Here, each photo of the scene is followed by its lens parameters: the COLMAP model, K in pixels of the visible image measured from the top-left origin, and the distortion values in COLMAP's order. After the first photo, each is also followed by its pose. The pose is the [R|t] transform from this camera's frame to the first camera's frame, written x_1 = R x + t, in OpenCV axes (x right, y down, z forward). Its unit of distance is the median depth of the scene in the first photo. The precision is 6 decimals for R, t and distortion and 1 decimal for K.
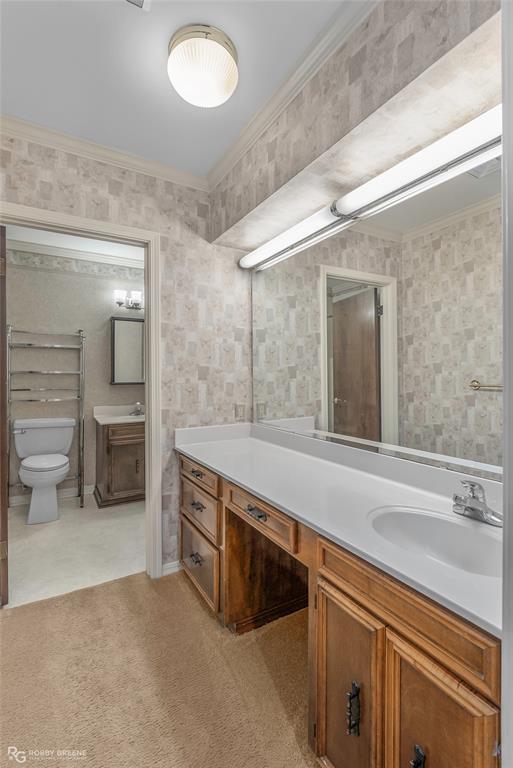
lens RADIAL K [[353.3, 0, 250.3], [0, 353.3, 371.9], [0, 0, 1]] dist [-0.002819, 0.001048]
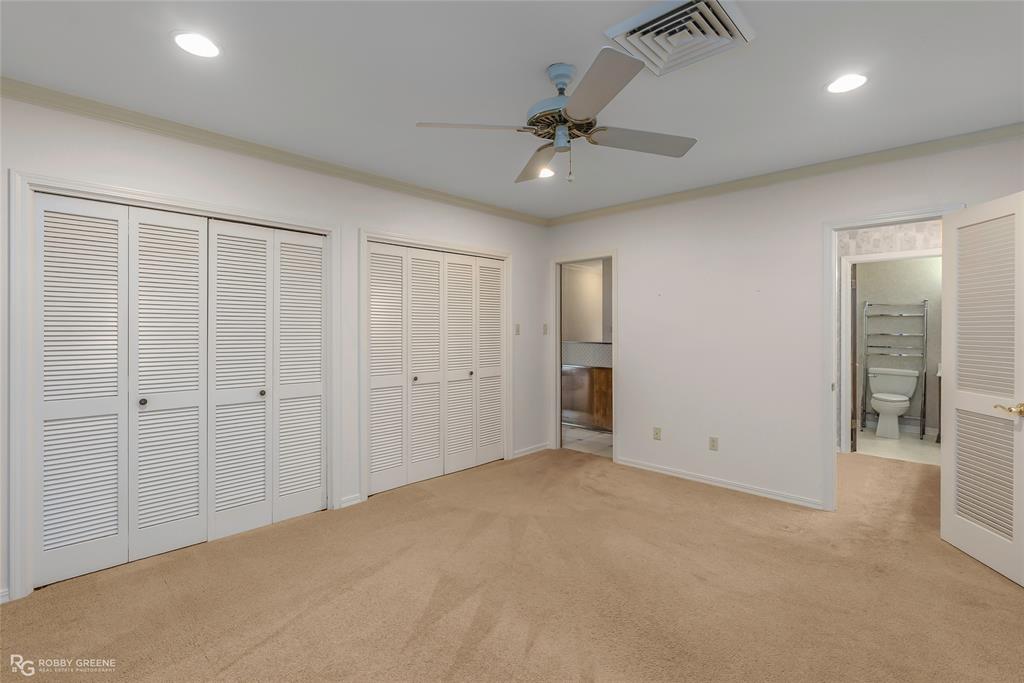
lens RADIAL K [[471.1, 0, 510.8], [0, 471.1, 336.9], [0, 0, 1]] dist [-0.002819, 0.001048]
pose [[0.278459, 0.013036, -0.960360, 0.711788], [0.001976, 0.999898, 0.014146, -0.017374], [0.960446, -0.005837, 0.278405, -0.872289]]
